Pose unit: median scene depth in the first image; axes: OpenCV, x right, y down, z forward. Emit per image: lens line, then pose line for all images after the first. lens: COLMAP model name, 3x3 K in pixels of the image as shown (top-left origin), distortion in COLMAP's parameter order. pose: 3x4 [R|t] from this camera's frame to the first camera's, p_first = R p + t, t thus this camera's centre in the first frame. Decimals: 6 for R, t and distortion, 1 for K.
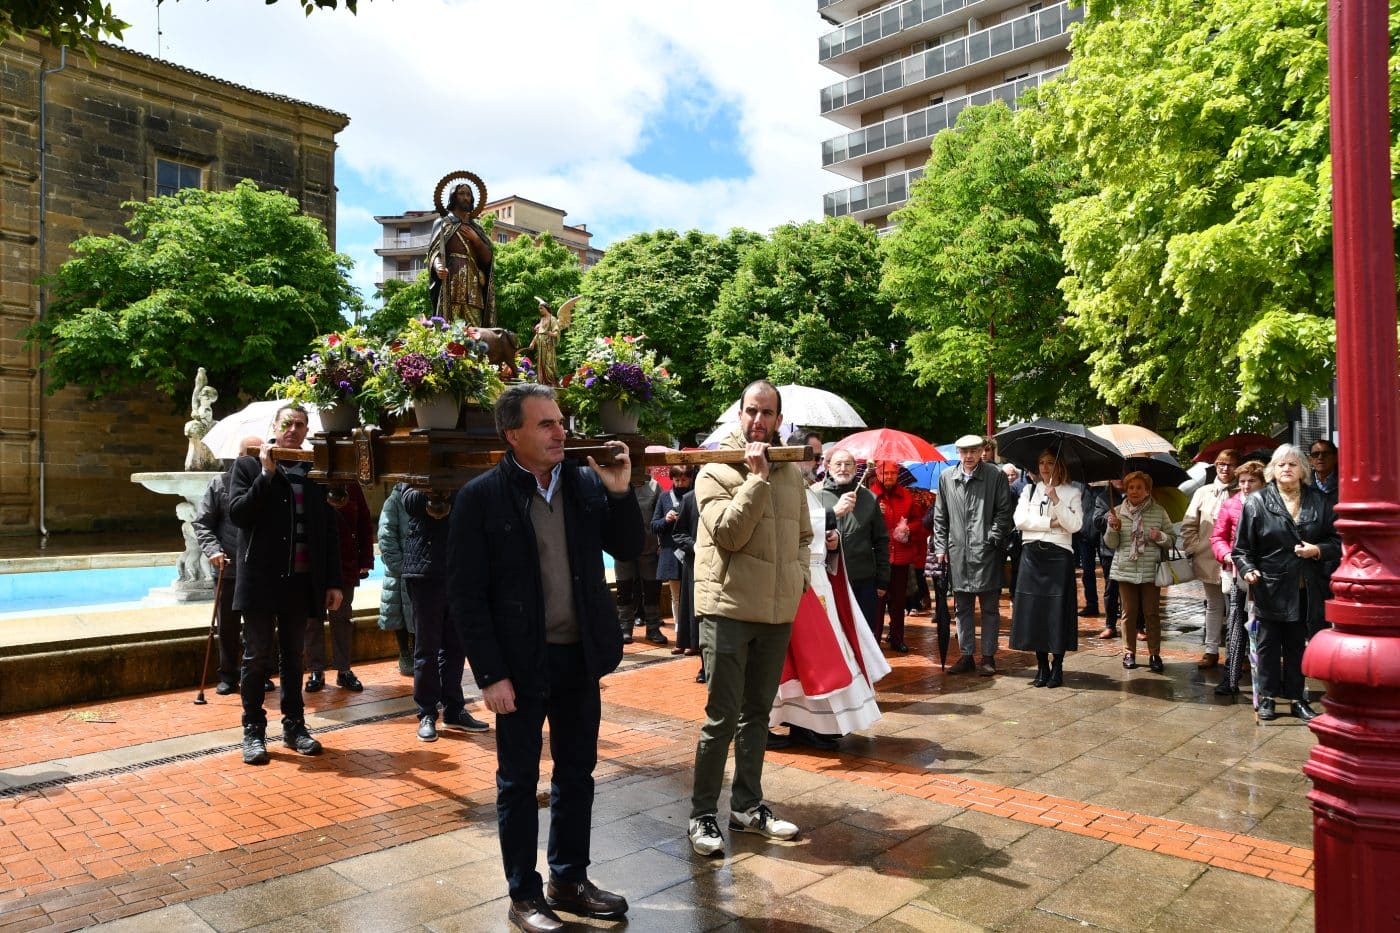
lens RADIAL K [[1153.6, 0, 700.0], [0, 1153.6, 466.5], [0, 0, 1]] dist [-0.170007, 0.208784]
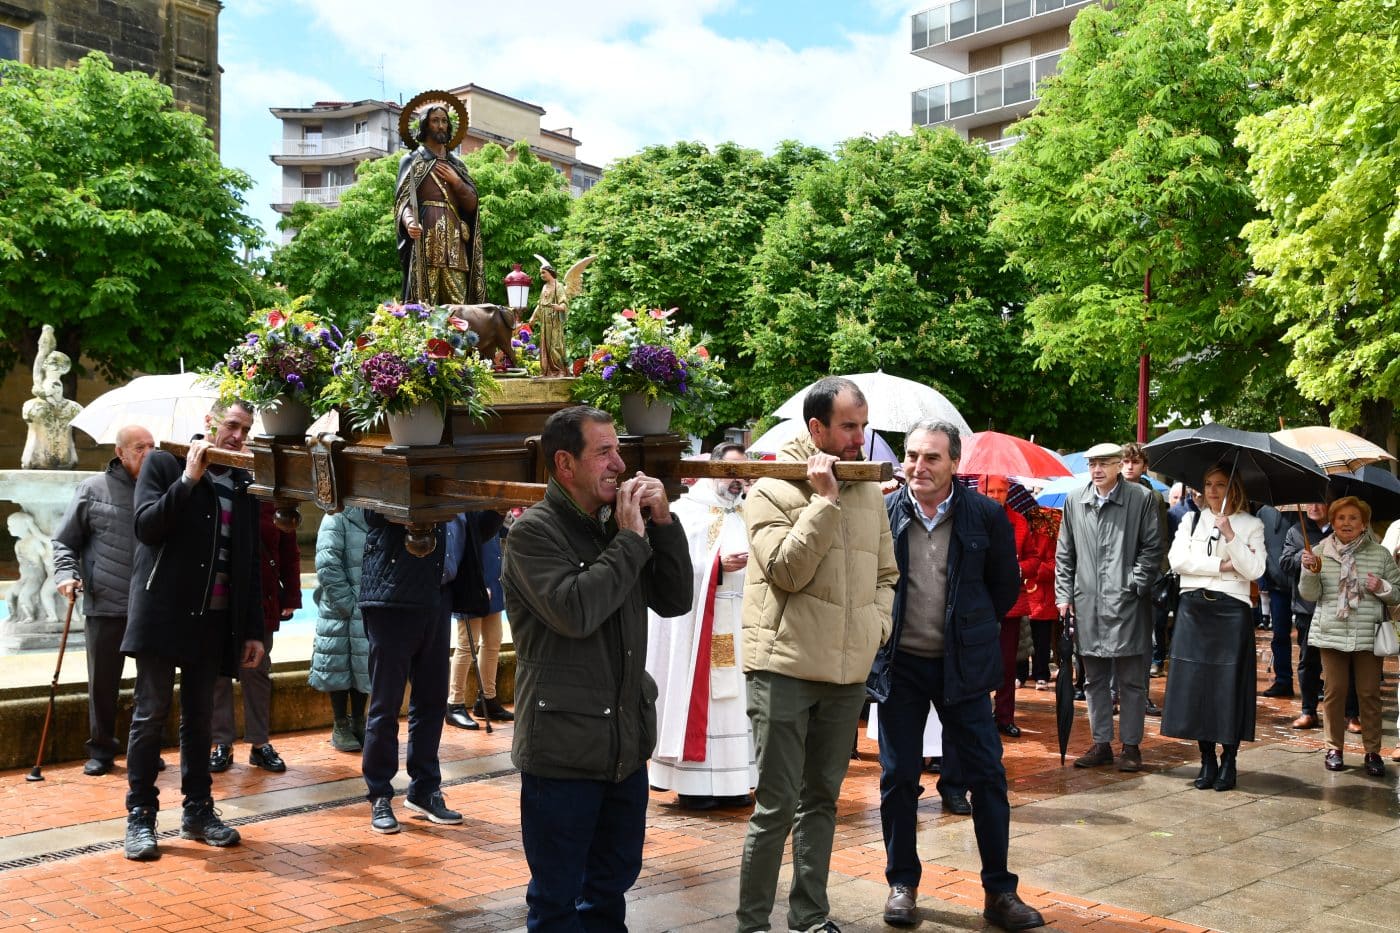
lens RADIAL K [[1351.6, 0, 700.0], [0, 1351.6, 466.5], [0, 0, 1]] dist [-0.000917, -0.015657]
pose [[0.998651, 0.017390, -0.048918, 0.019946], [-0.018277, 0.999675, -0.017751, 0.009975], [0.048593, 0.018621, 0.998645, 0.148239]]
